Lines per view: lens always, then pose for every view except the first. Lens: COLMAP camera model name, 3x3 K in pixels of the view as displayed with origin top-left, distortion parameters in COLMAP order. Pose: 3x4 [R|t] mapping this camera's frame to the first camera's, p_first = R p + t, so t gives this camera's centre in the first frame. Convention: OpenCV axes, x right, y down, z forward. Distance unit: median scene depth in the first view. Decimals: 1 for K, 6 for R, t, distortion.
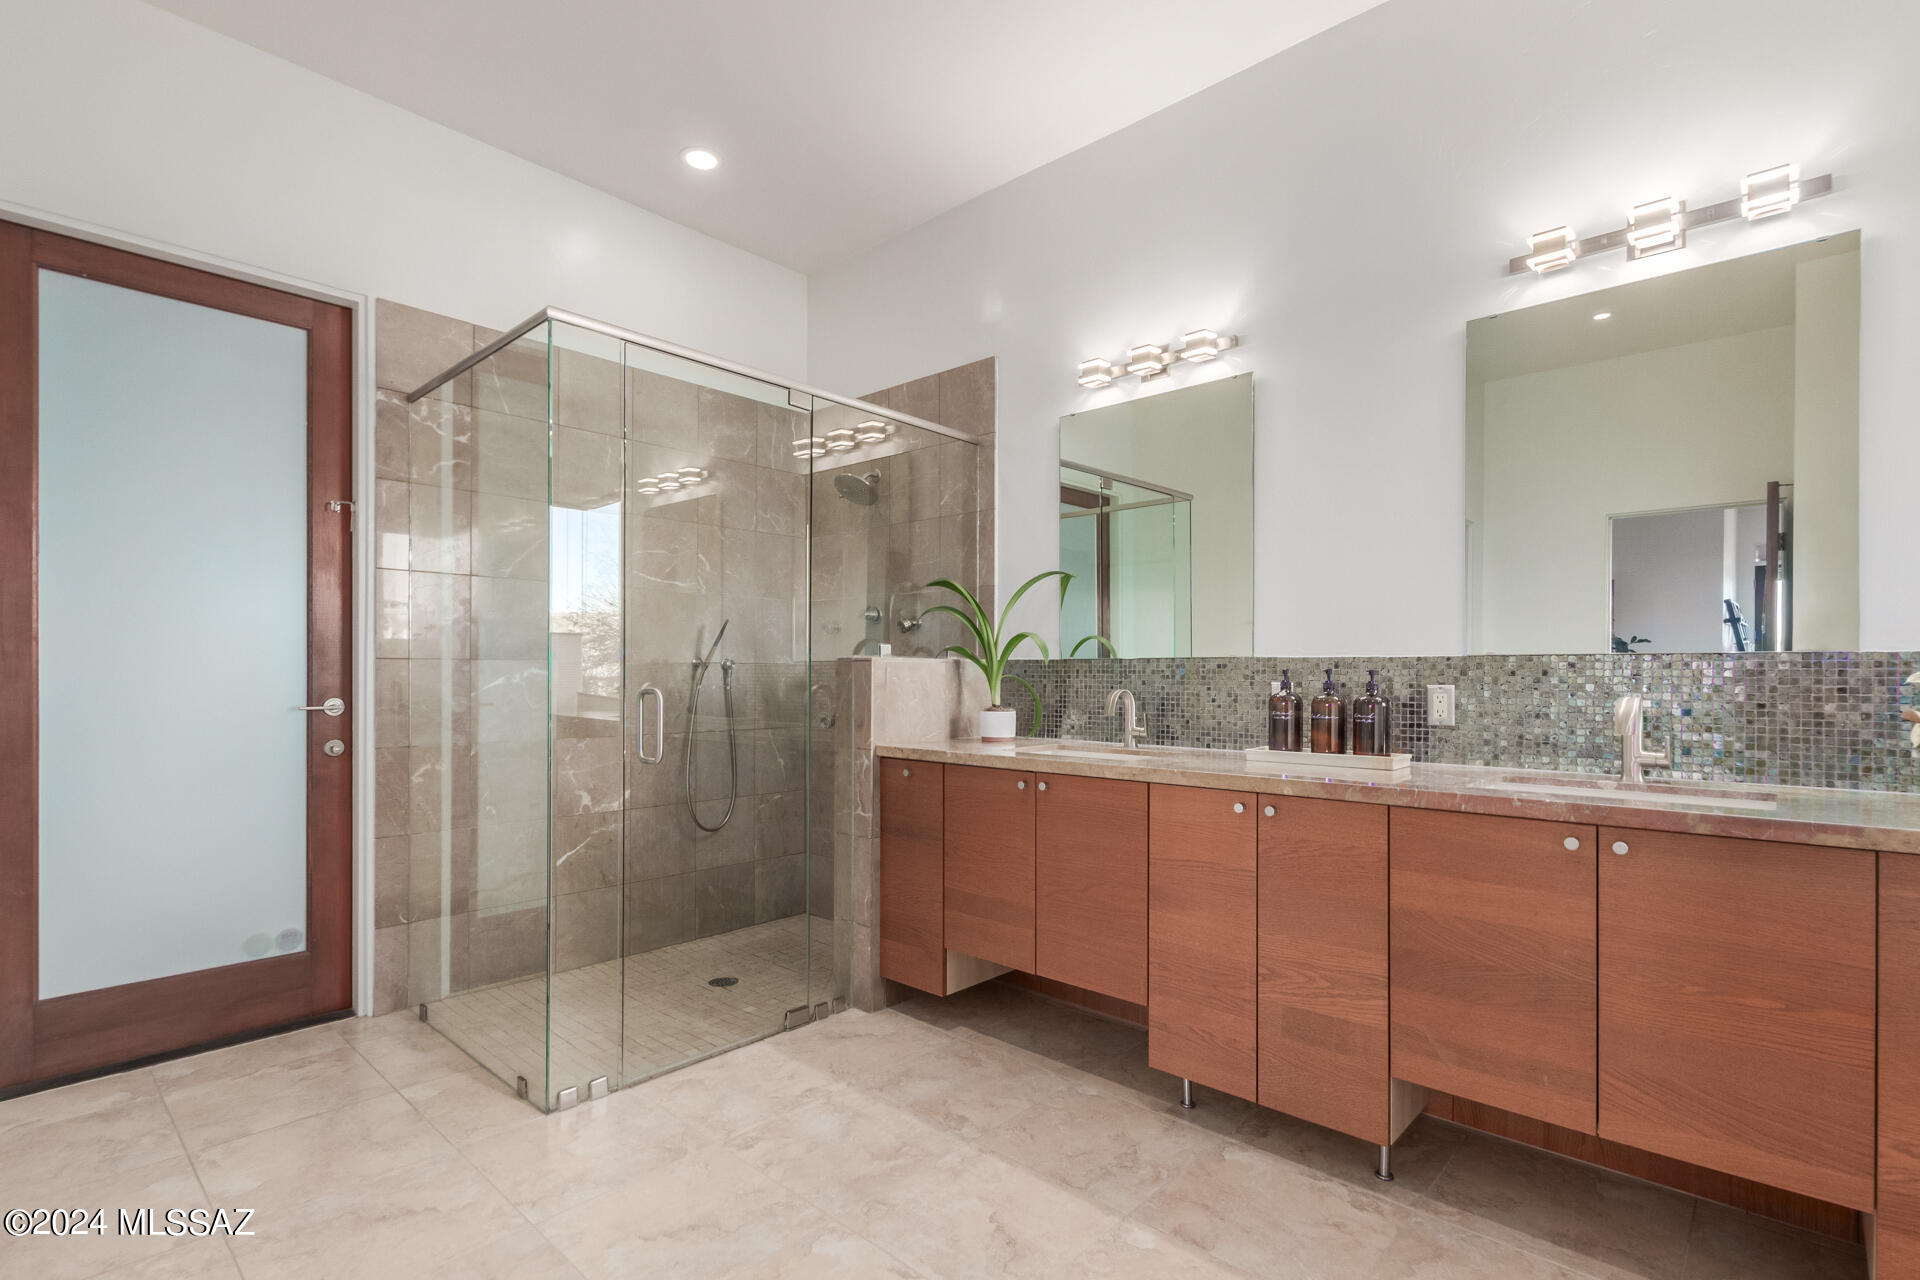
lens RADIAL K [[895.5, 0, 958.7], [0, 895.5, 658.2], [0, 0, 1]] dist [0.003803, 0.000324]
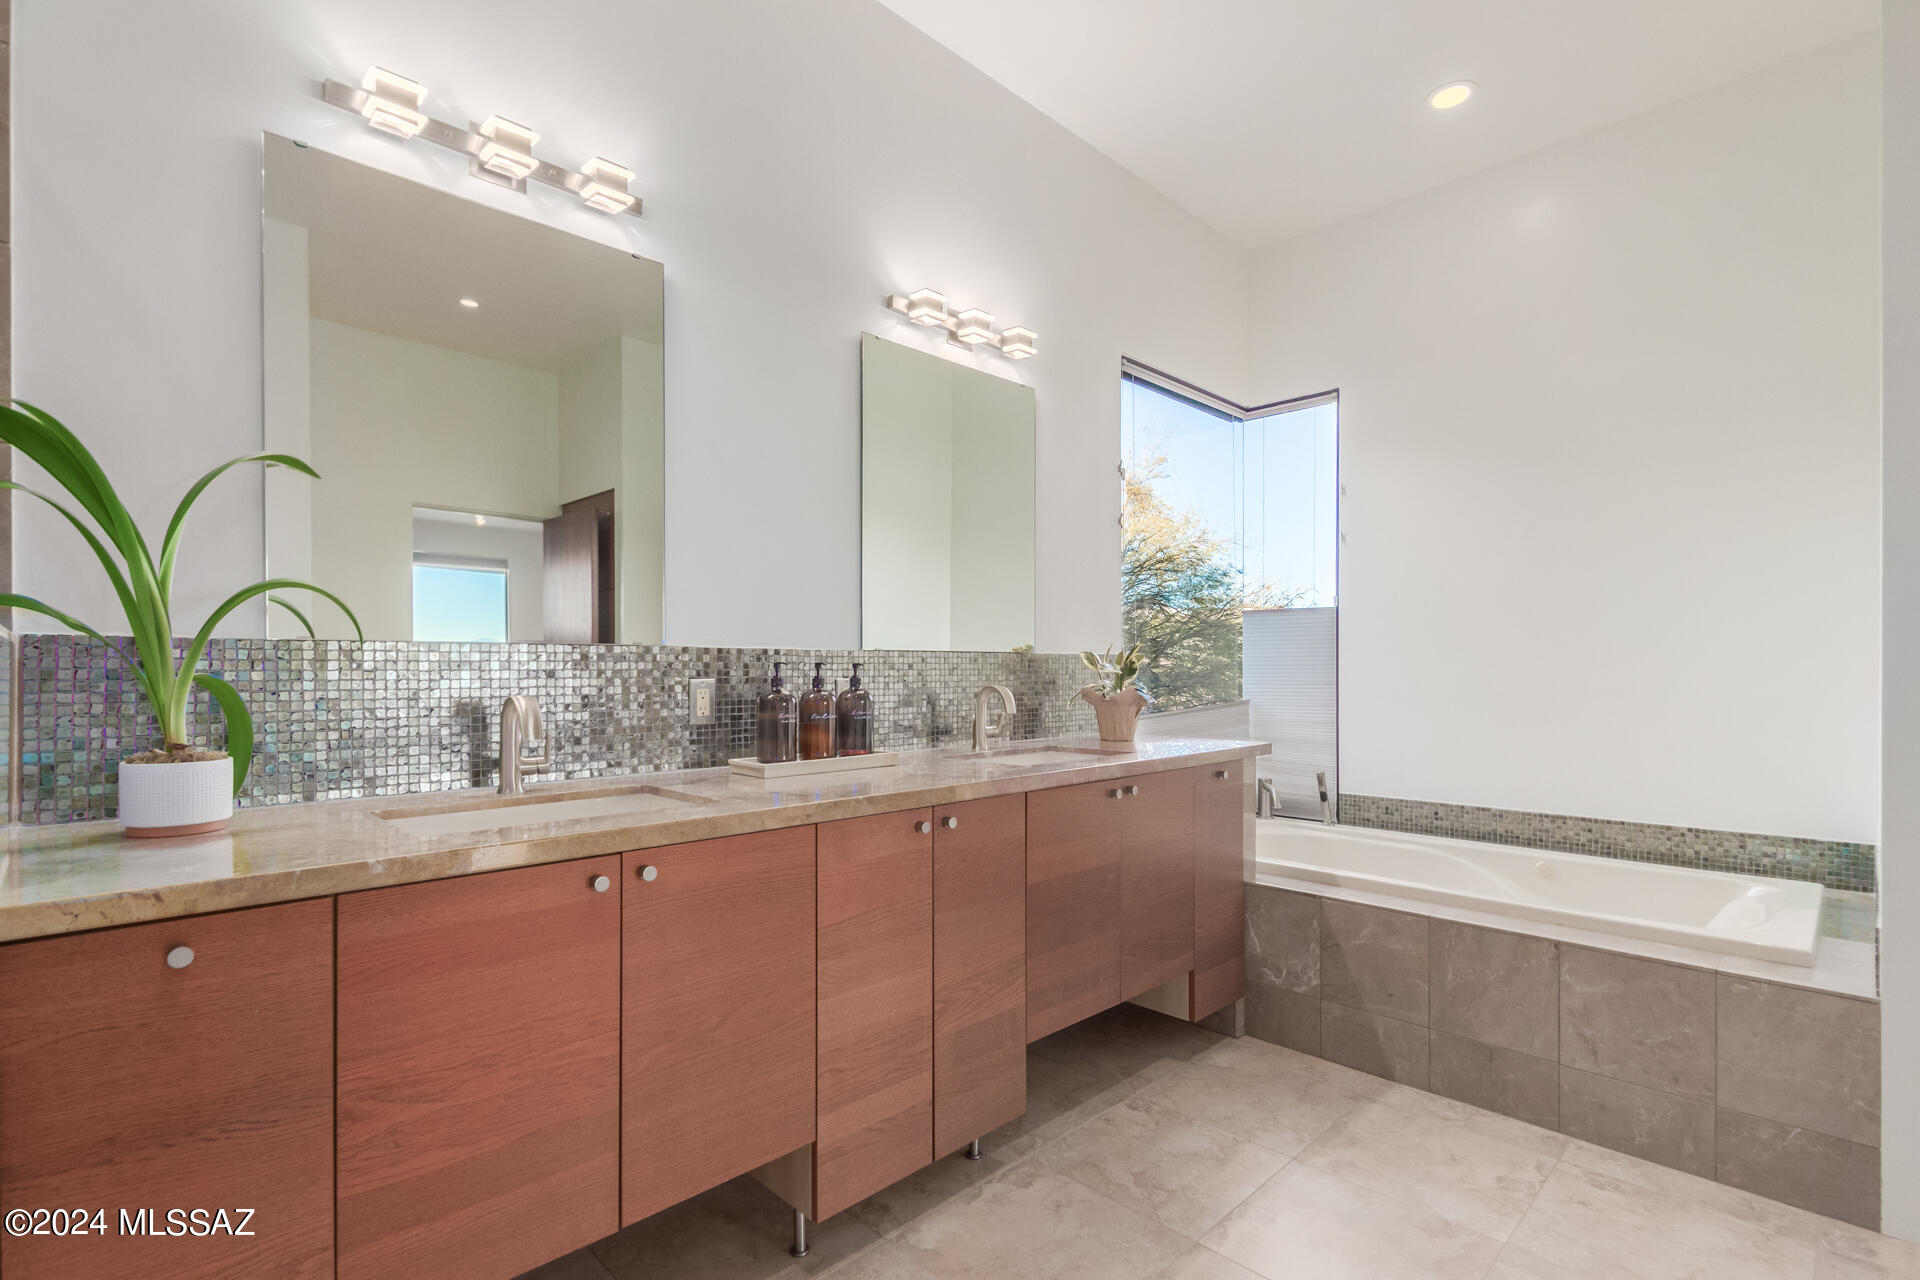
lens RADIAL K [[895.5, 0, 944.7], [0, 895.5, 670.8], [0, 0, 1]] dist [0.003803, 0.000324]
pose [[0.060262, -0.000318, 0.998183, -0.533067], [-0.014741, 0.999891, 0.001209, 0.019392], [-0.998074, -0.014787, 0.060251, 0.941413]]
